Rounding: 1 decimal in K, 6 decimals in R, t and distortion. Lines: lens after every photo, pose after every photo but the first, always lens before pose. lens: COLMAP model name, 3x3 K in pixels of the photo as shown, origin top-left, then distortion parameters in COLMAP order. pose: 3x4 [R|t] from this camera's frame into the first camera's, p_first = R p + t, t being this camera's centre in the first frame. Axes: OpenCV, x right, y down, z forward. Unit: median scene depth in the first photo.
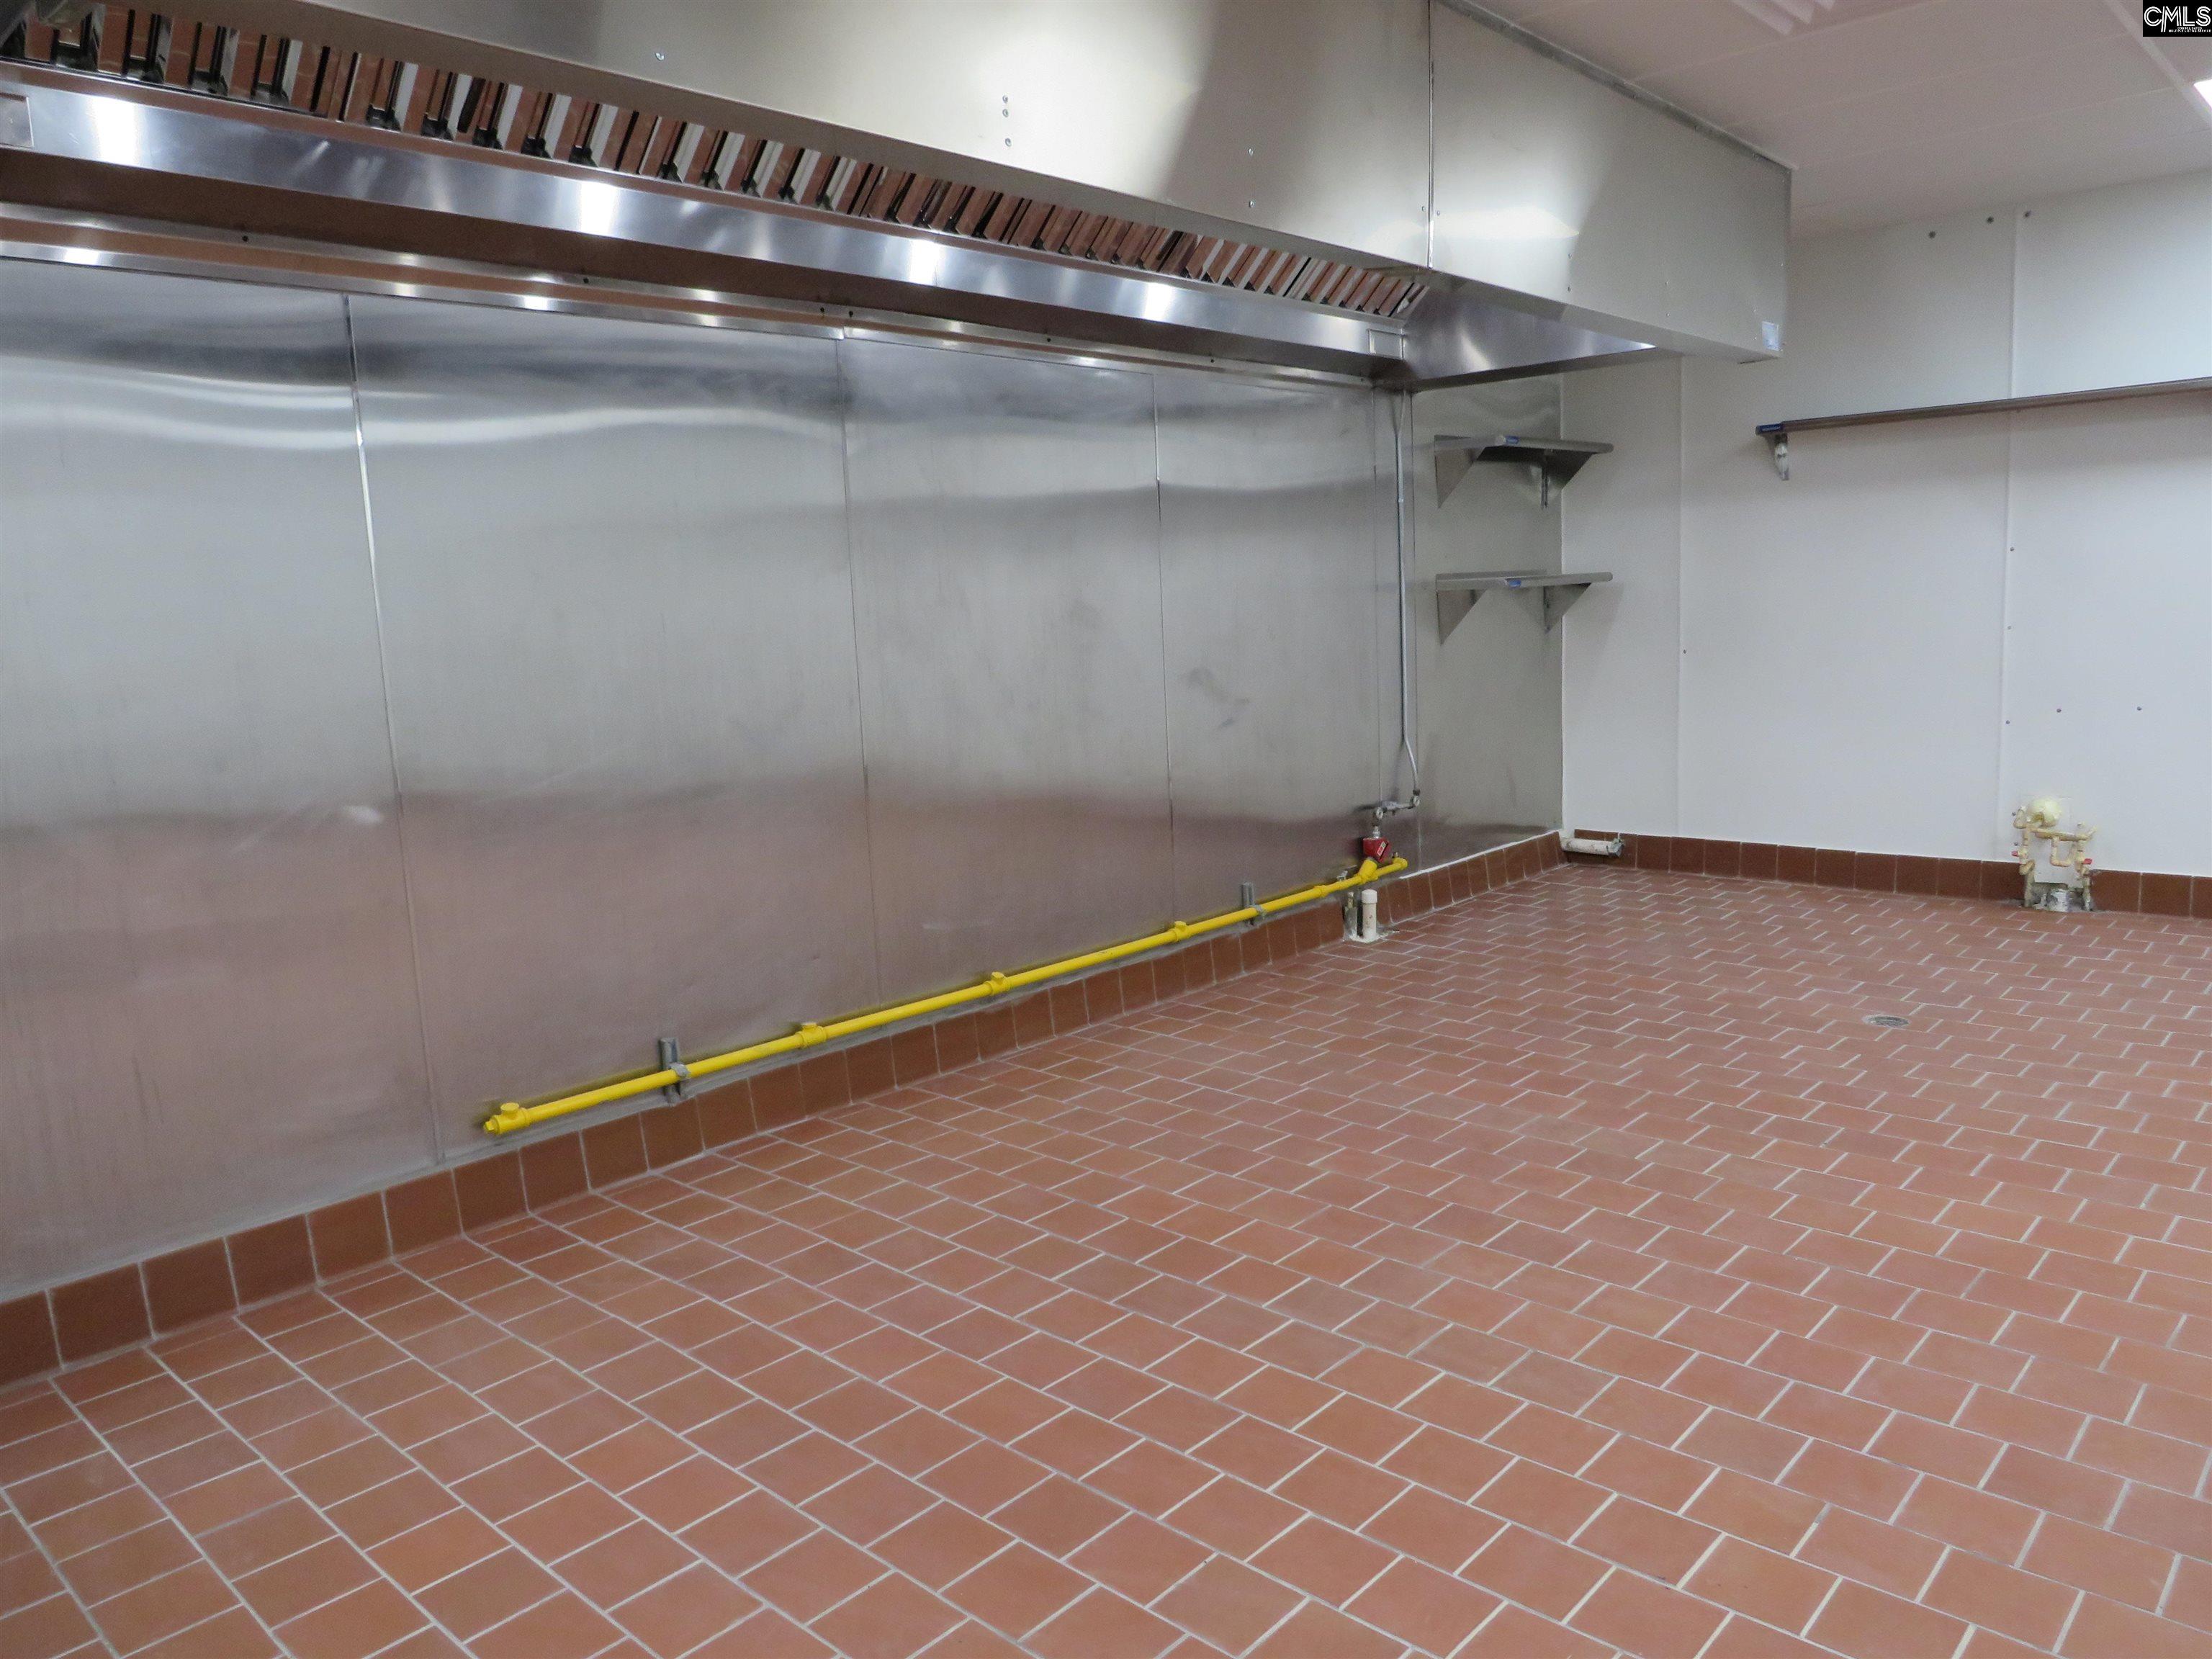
lens RADIAL K [[1572.9, 0, 1111.7], [0, 1572.9, 832.4], [0, 0, 1]] dist [-0.023242, 0.010463]
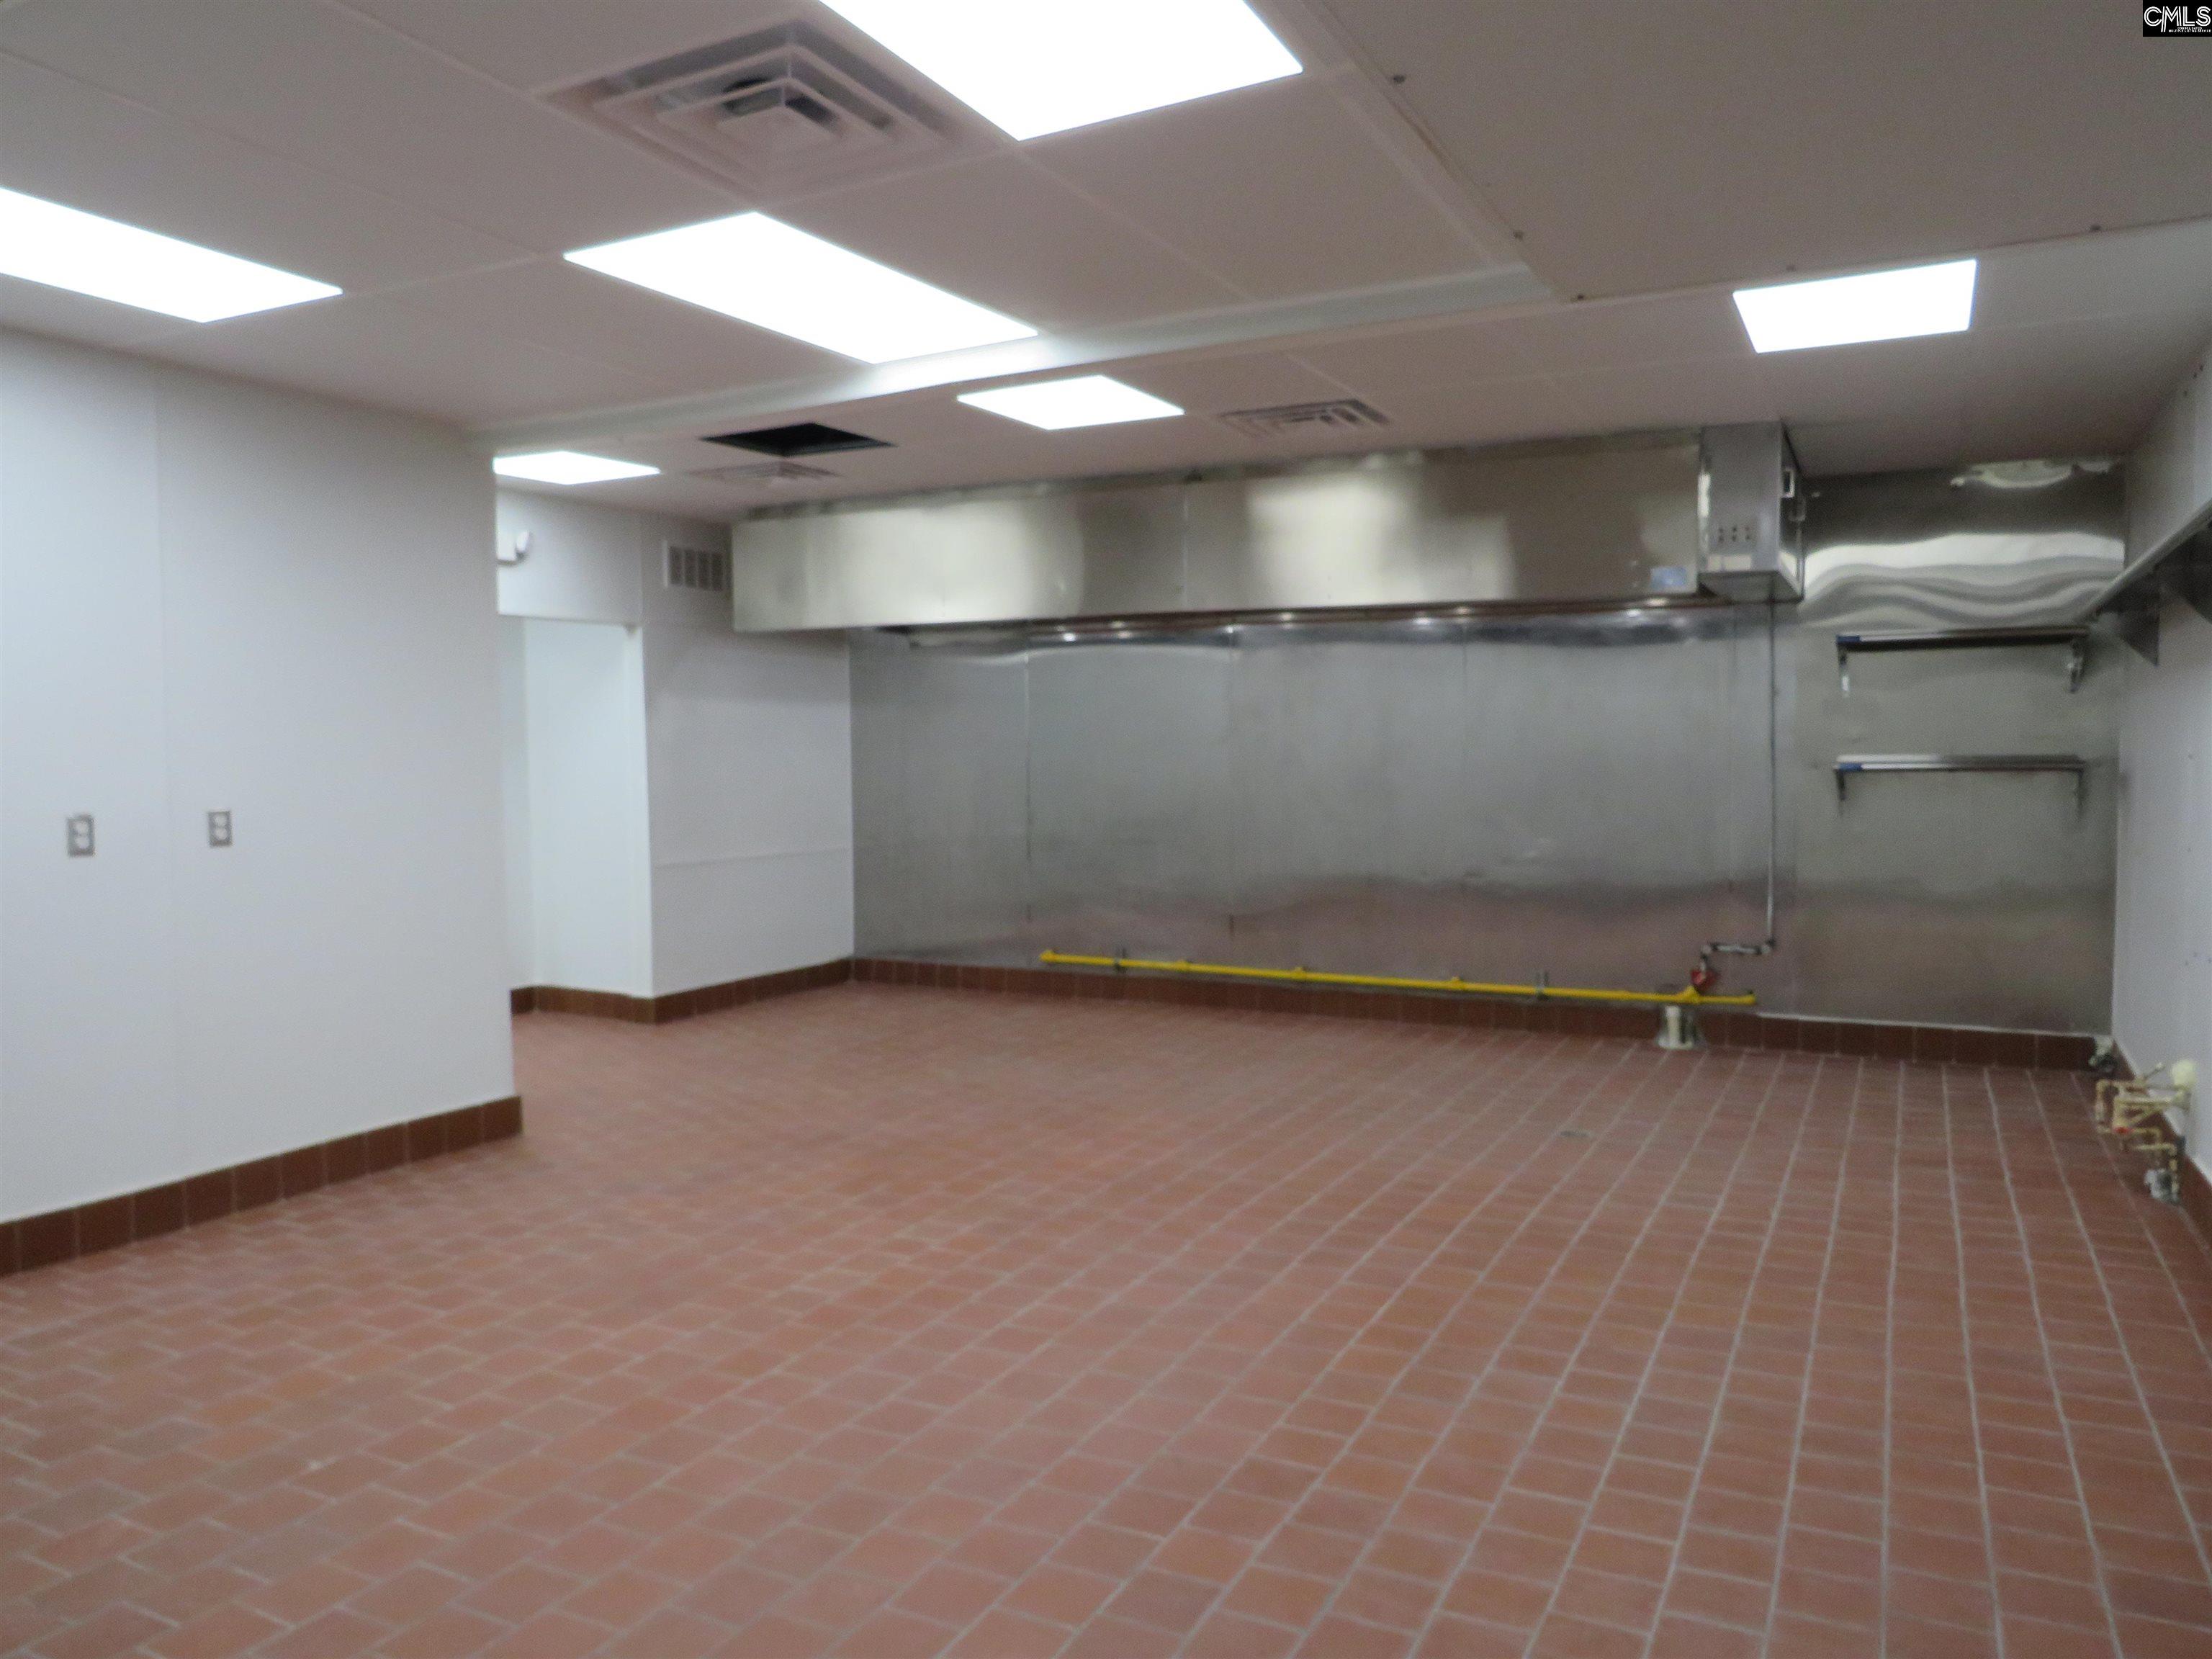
lens RADIAL K [[1572.9, 0, 1101.5], [0, 1572.9, 828.7], [0, 0, 1]] dist [-0.023242, 0.010463]
pose [[0.261181, 0.089036, -0.961175, 1.567537], [-0.150216, 0.987355, 0.050643, -0.124381], [0.953530, 0.131157, 0.271253, 0.278156]]
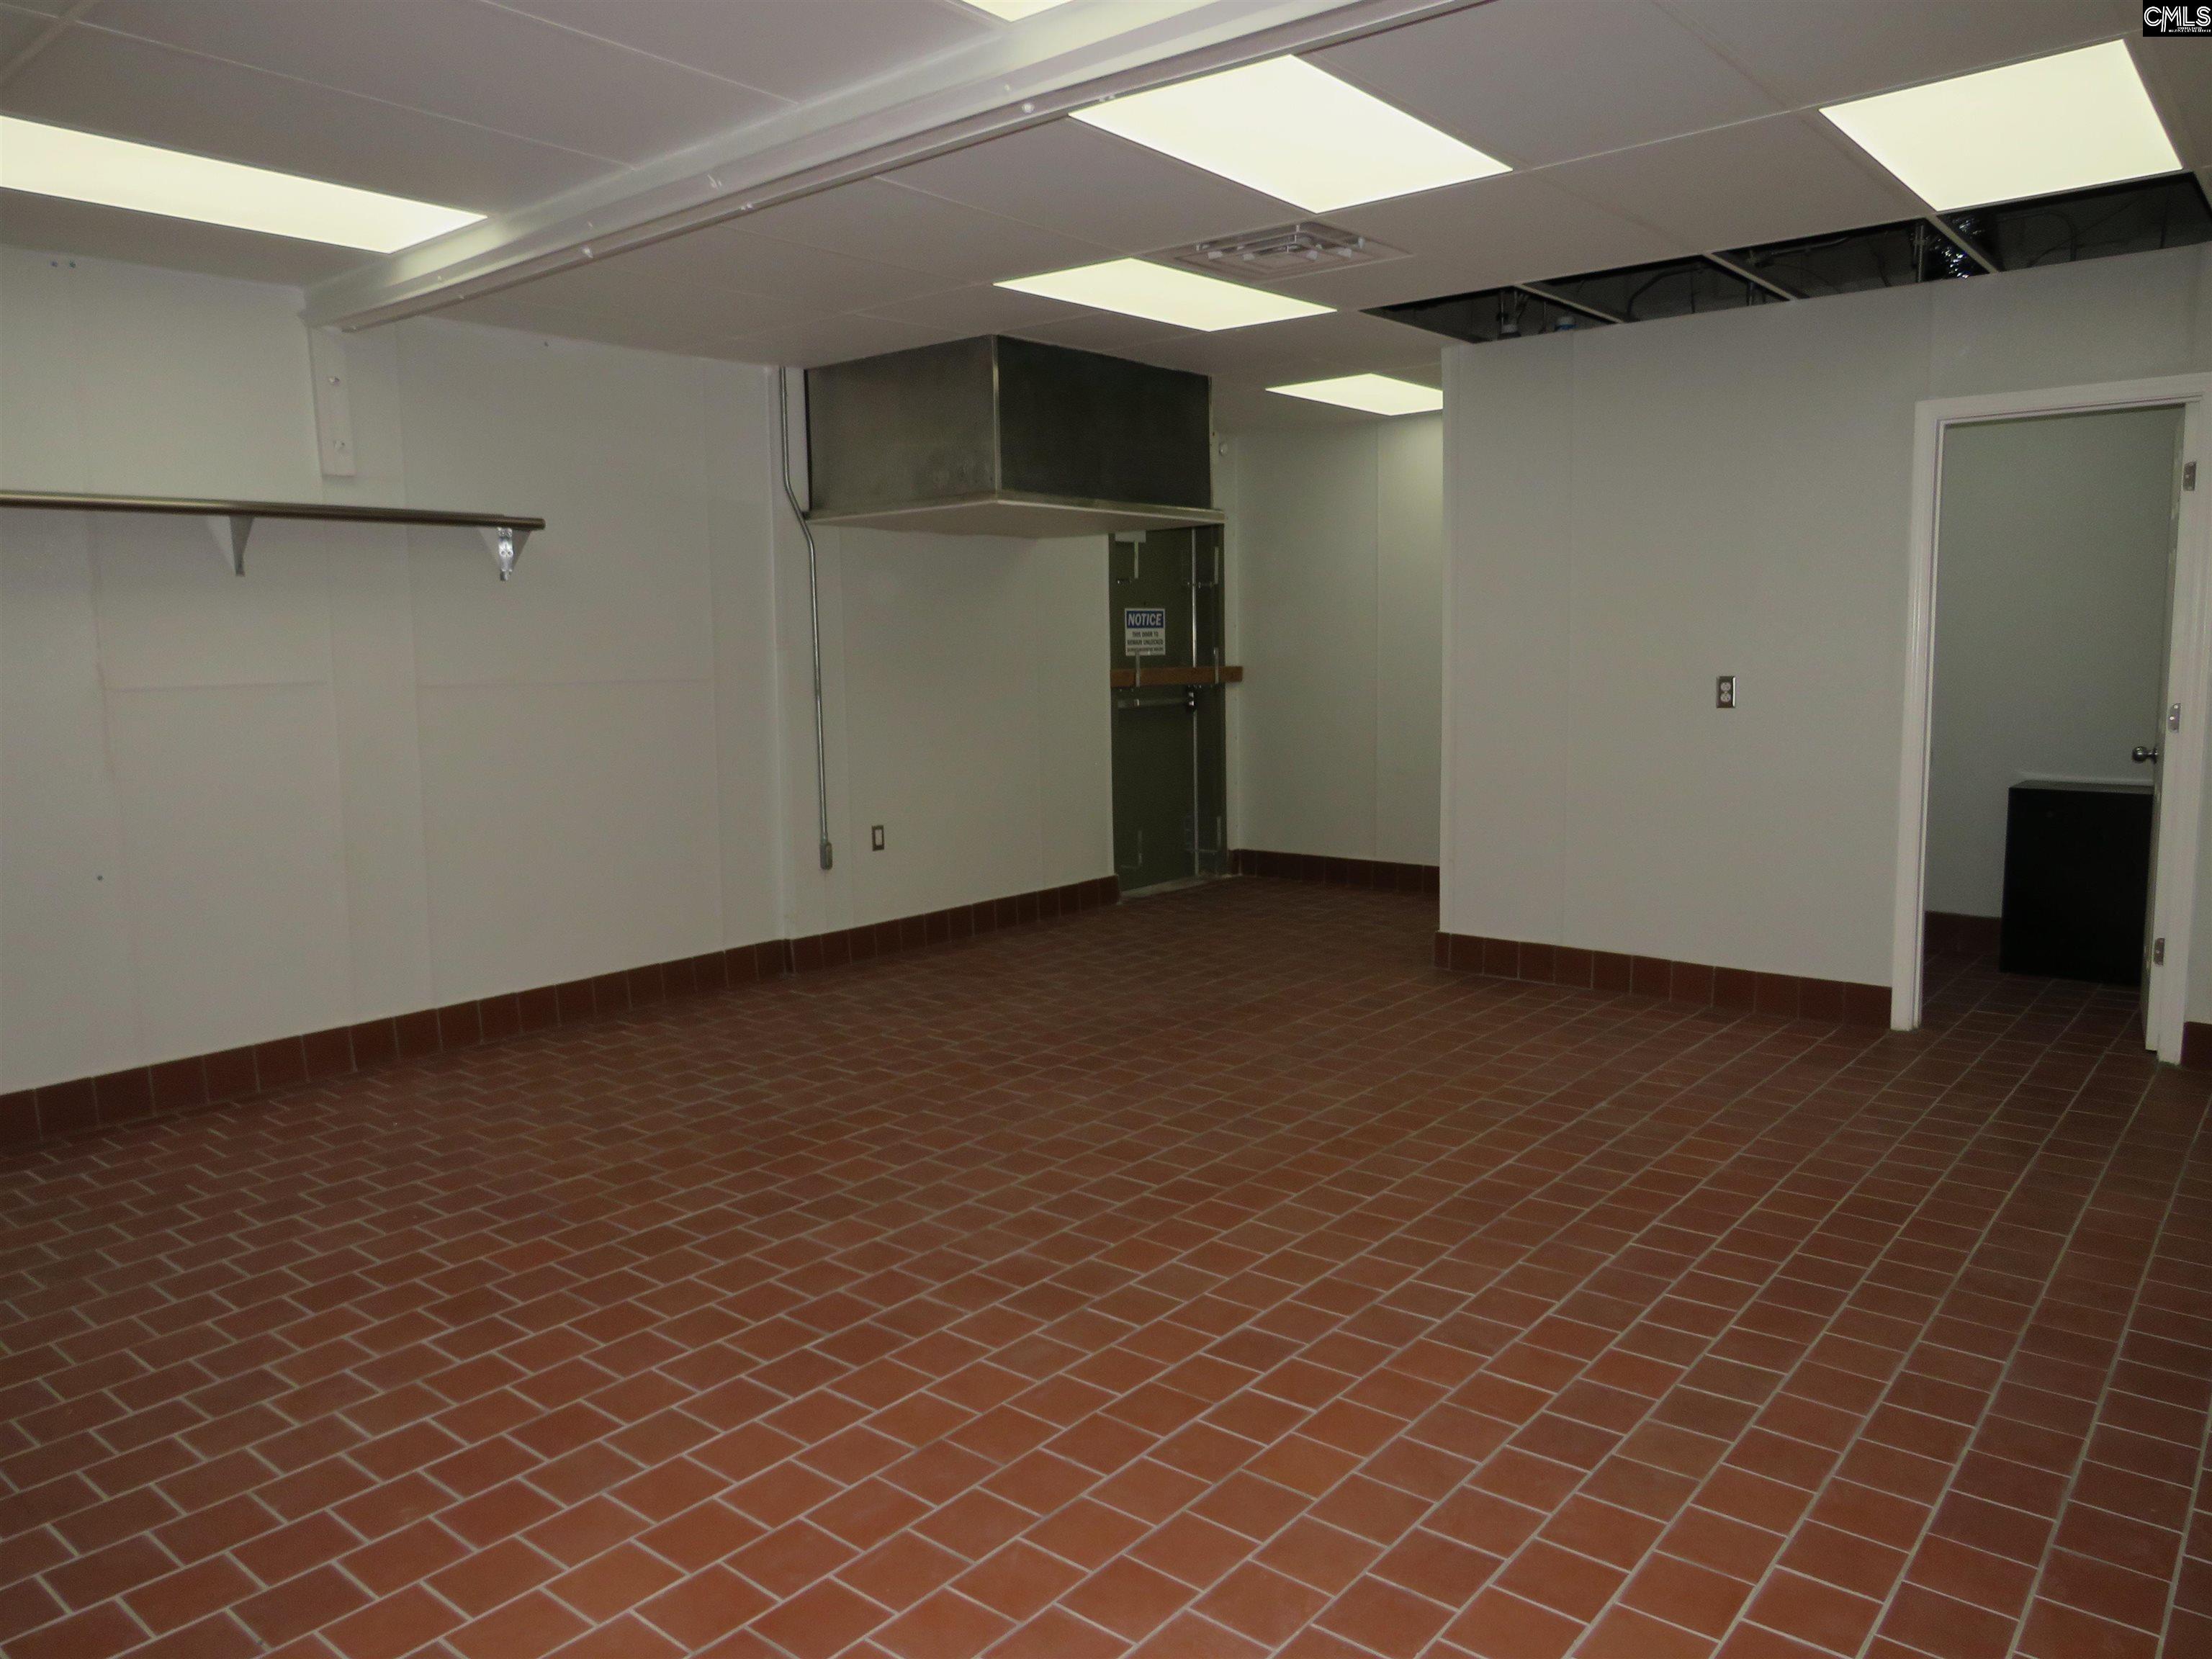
lens RADIAL K [[1572.9, 0, 1104.8], [0, 1572.9, 831.5], [0, 0, 1]] dist [-0.023242, 0.010463]
pose [[-0.054509, -0.077902, 0.995470, -0.124641], [0.171865, 0.981341, 0.086207, -0.091050], [-0.983611, 0.175785, -0.040103, 0.506466]]
